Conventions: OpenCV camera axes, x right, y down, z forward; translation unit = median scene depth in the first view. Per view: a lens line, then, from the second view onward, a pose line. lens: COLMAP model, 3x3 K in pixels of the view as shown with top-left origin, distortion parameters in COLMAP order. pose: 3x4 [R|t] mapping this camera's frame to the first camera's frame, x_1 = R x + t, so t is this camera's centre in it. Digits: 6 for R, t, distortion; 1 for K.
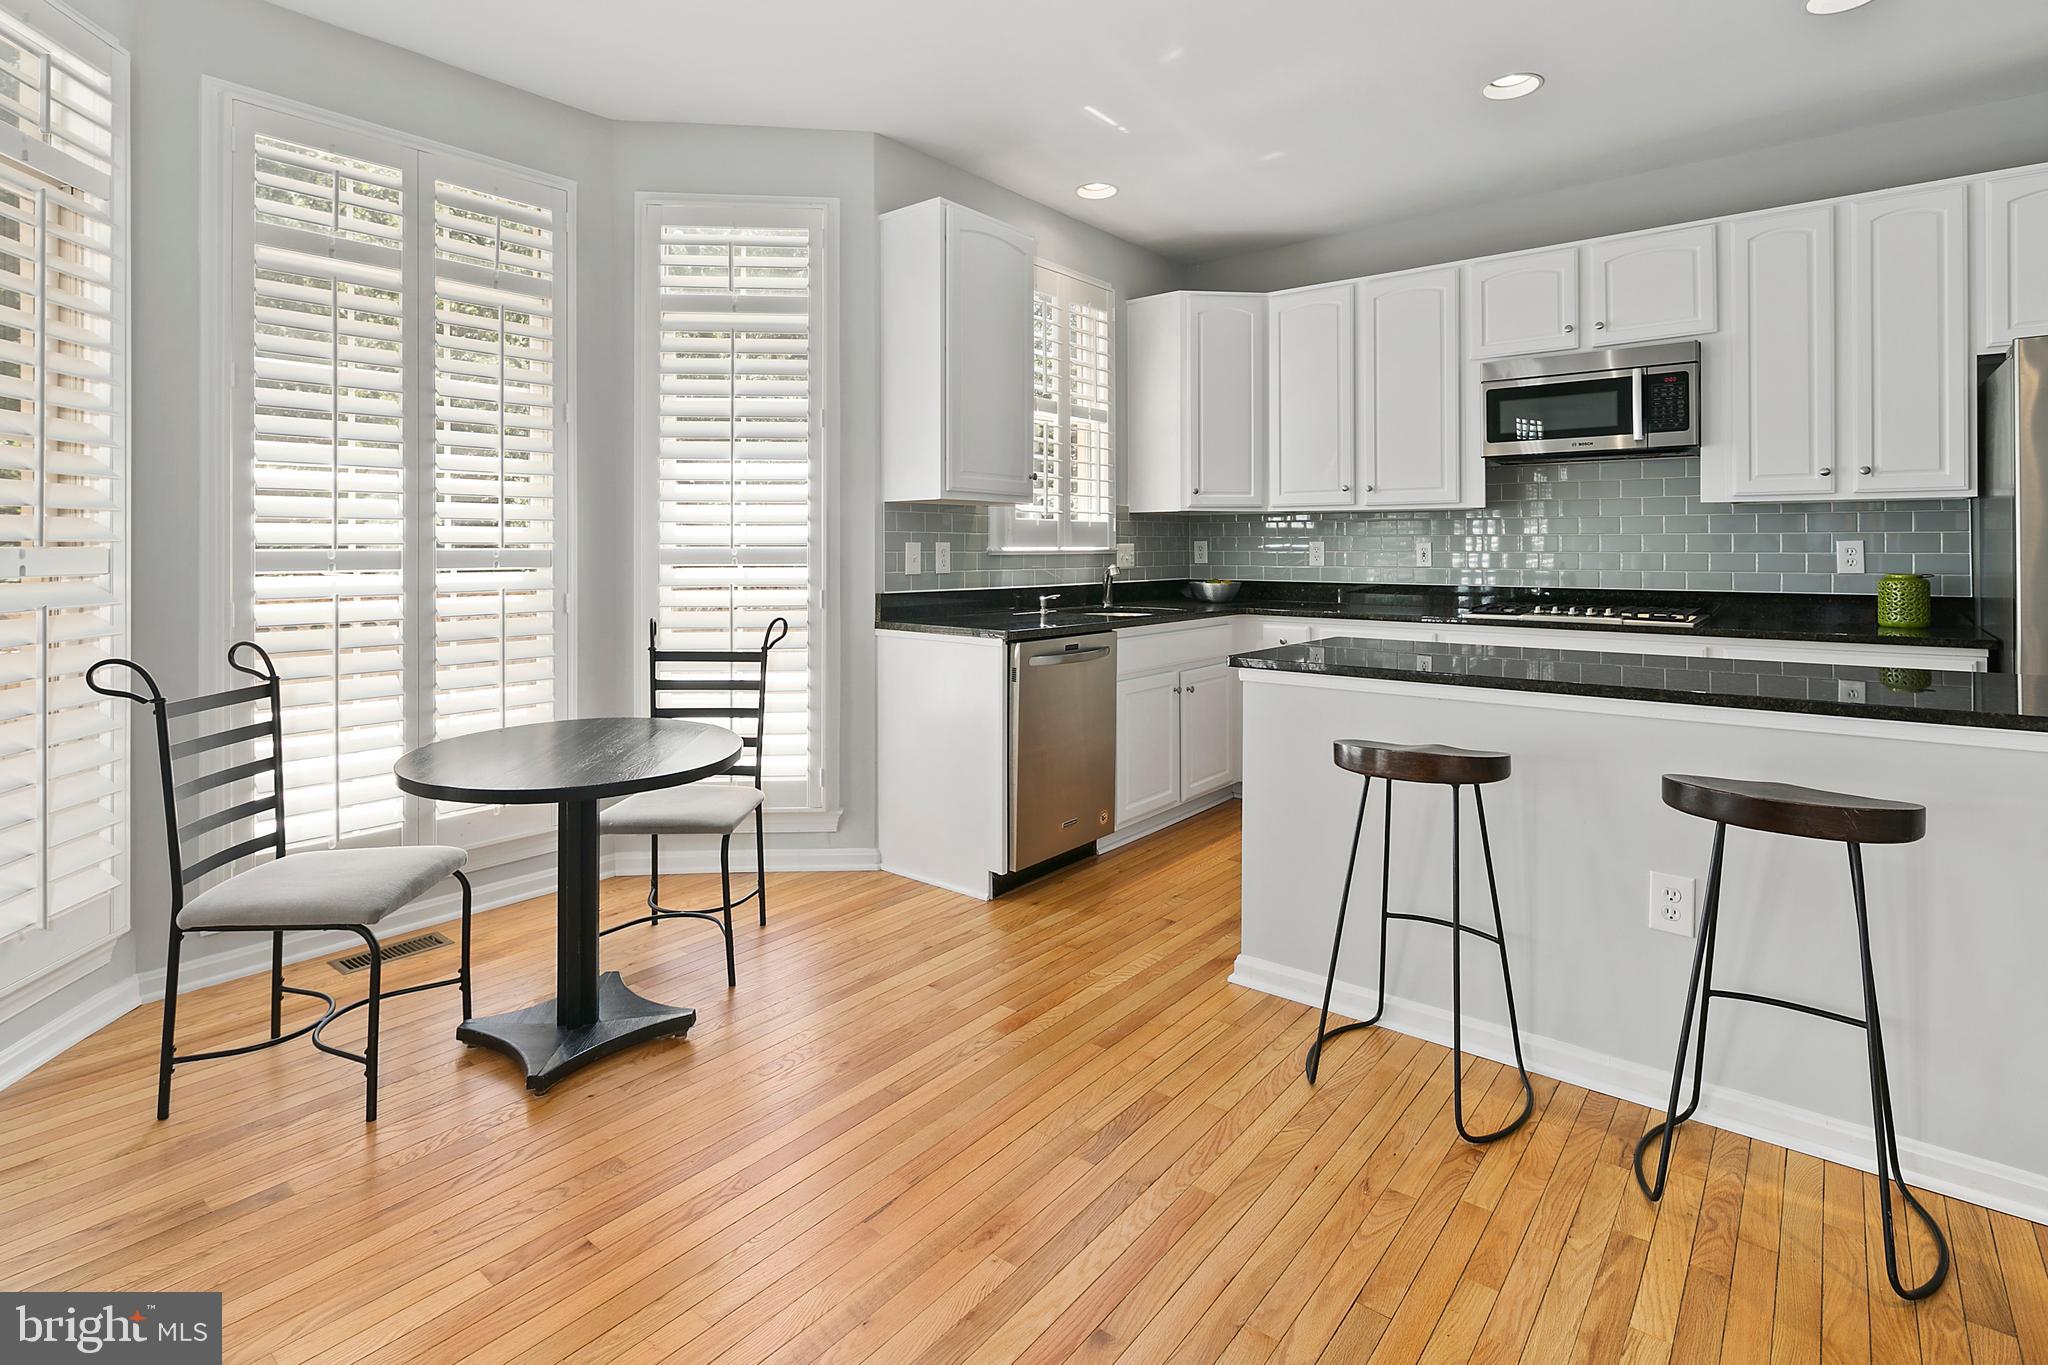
lens RADIAL K [[997.6, 0, 1025.4], [0, 997.6, 544.3], [0, 0, 1]] dist [0.001020, -0.000003]
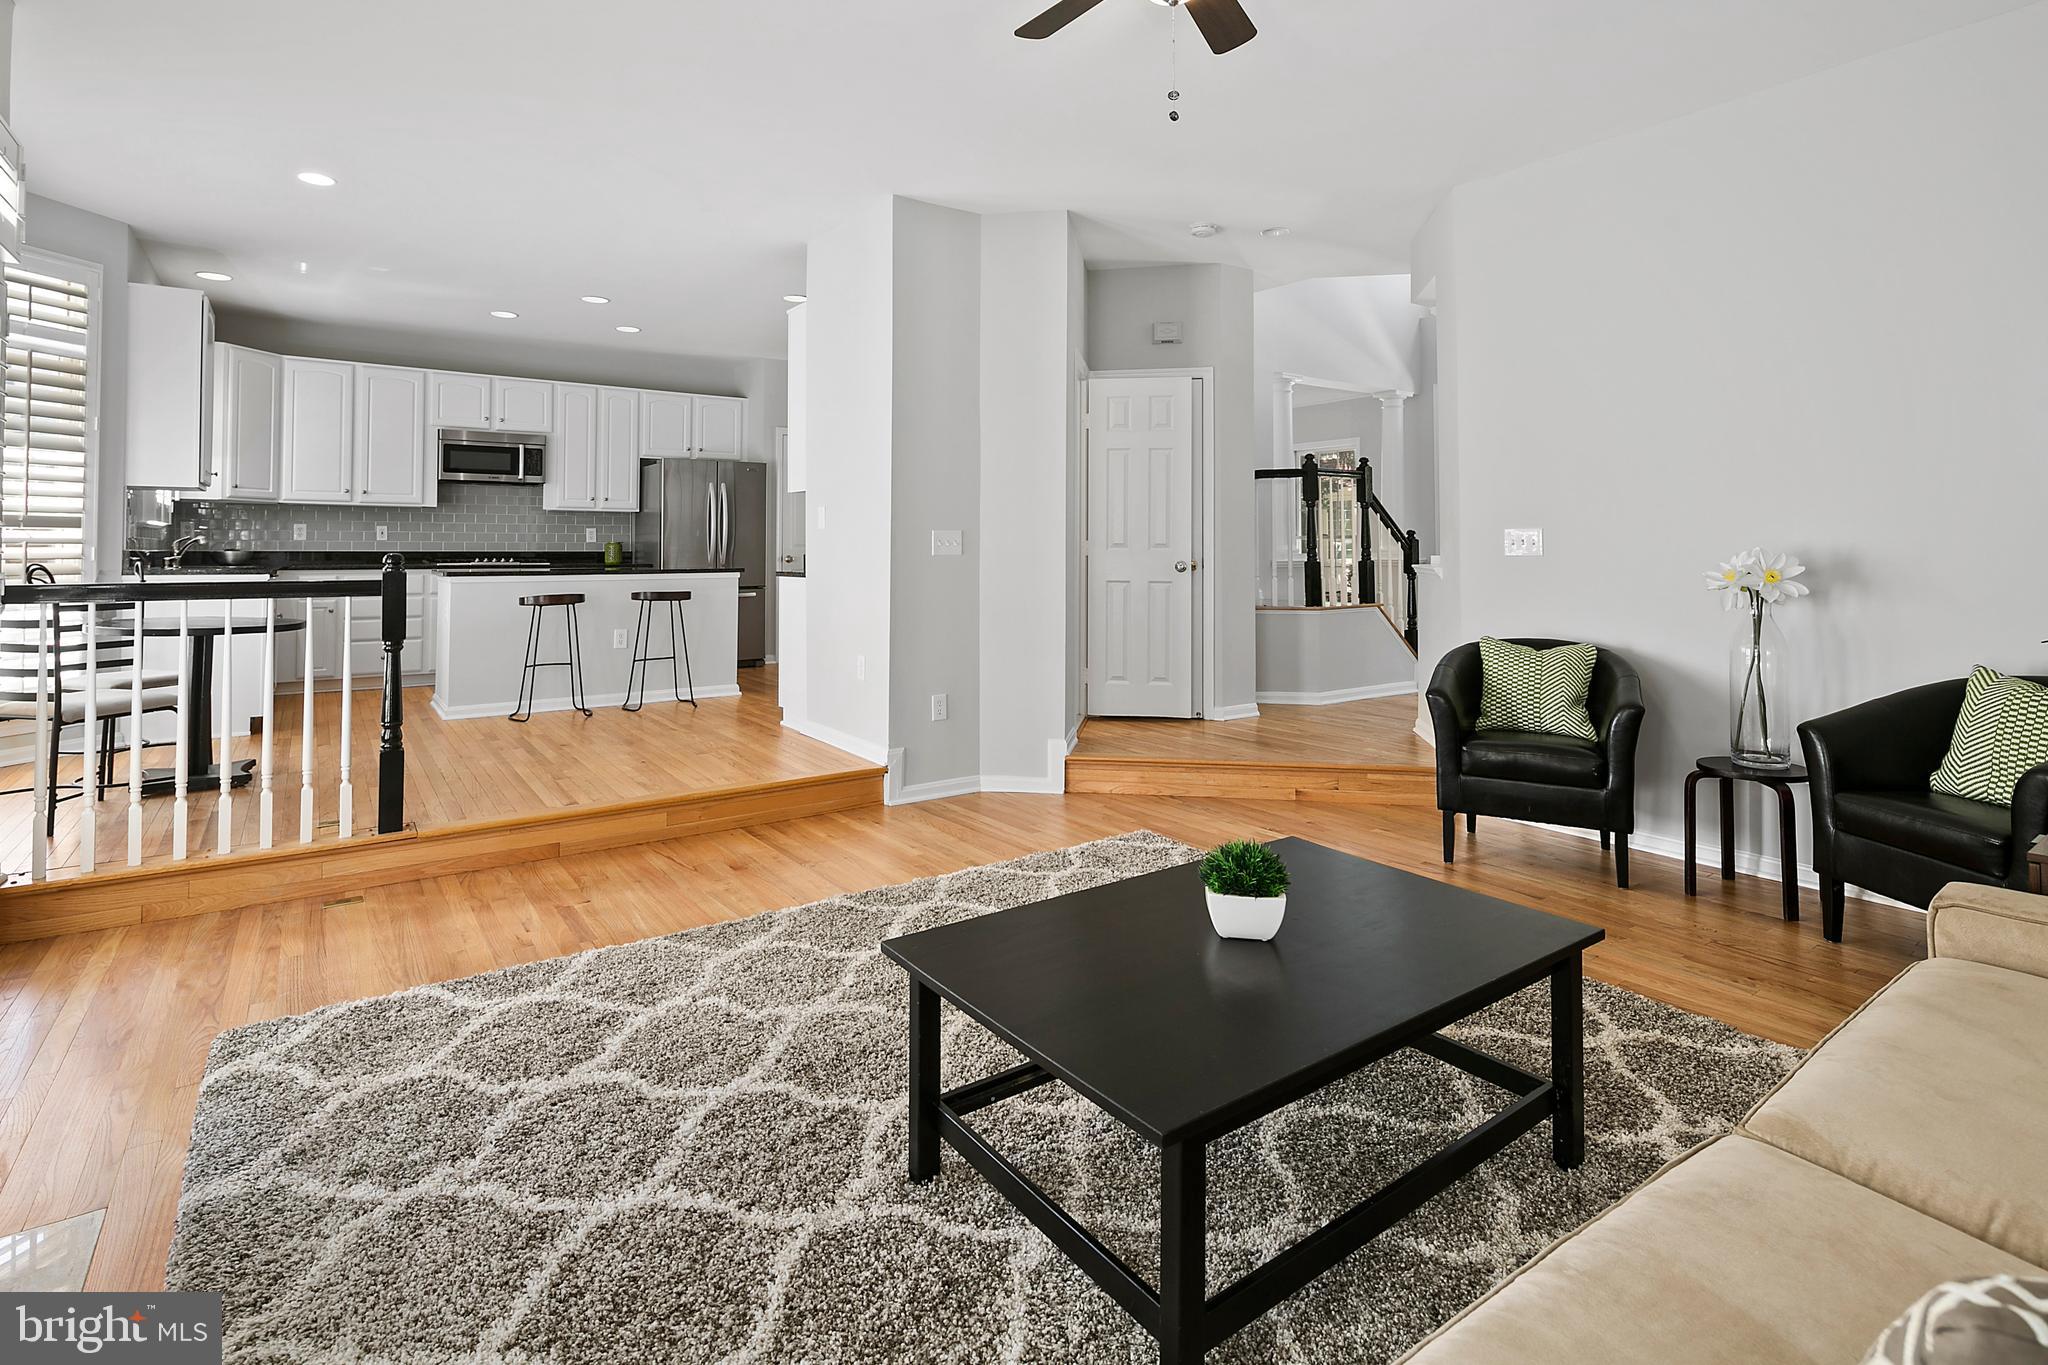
lens RADIAL K [[997.6, 0, 1025.4], [0, 997.6, 544.3], [0, 0, 1]] dist [0.001020, -0.000003]
pose [[0.273249, 0.006983, 0.961918, -1.082856], [-0.004208, 0.999973, -0.006064, 0.041376], [-0.961934, -0.002391, 0.273271, -0.578558]]
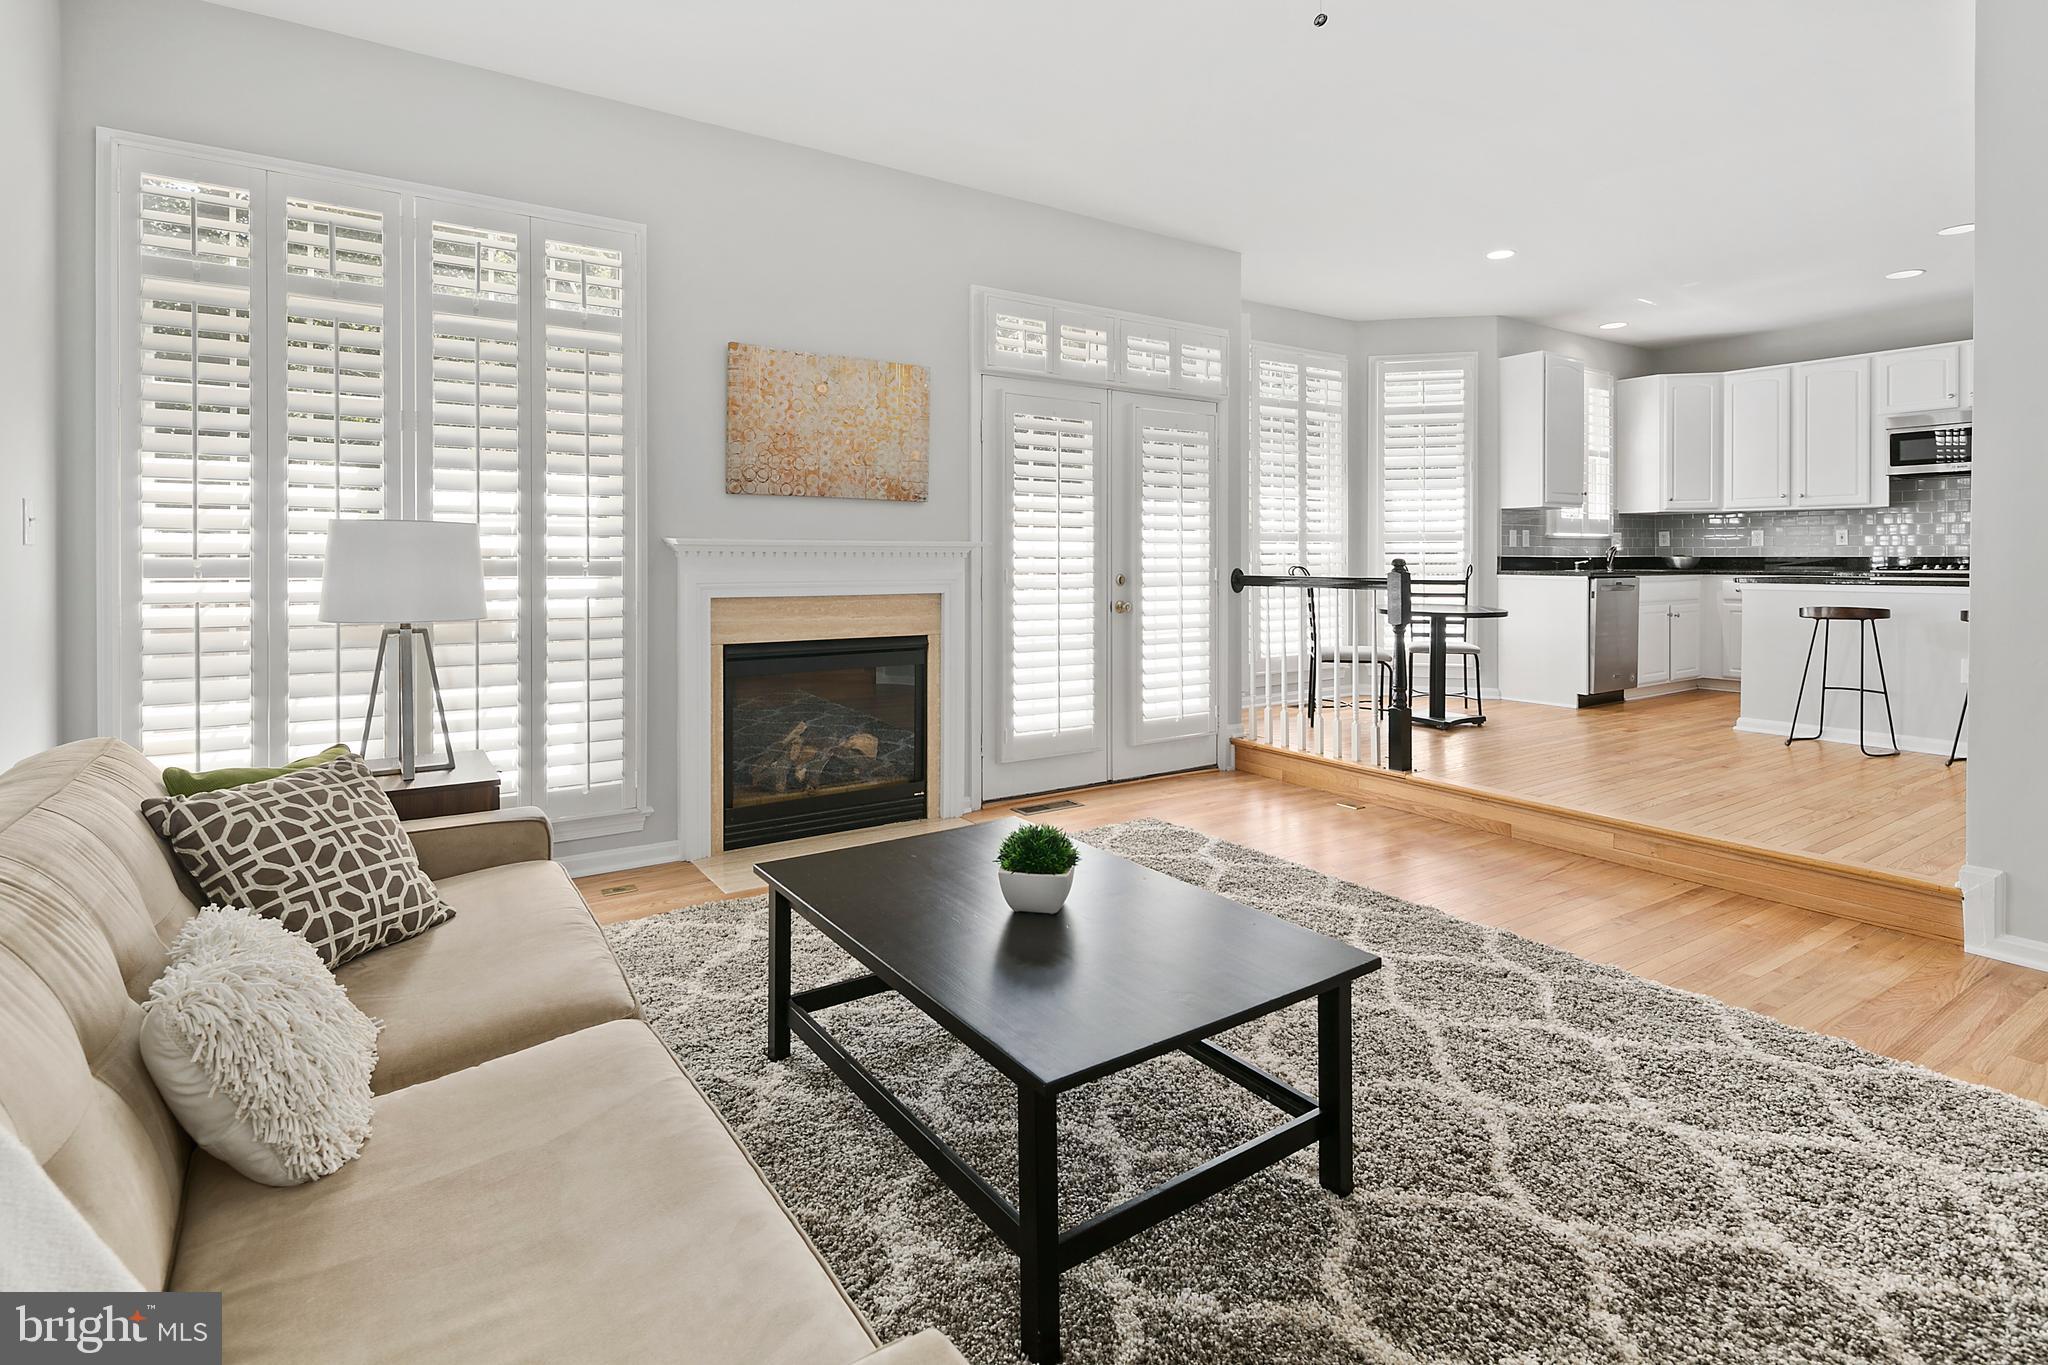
lens RADIAL K [[1008.7, 0, 995.4], [0, 1008.7, 566.4], [0, 0, 1]] dist [0.001709, -0.000273]
pose [[0.952084, 0.002040, -0.305830, -0.446304], [0.001466, 0.999936, 0.011233, 0.042200], [0.305834, -0.011144, 0.952020, -1.071907]]
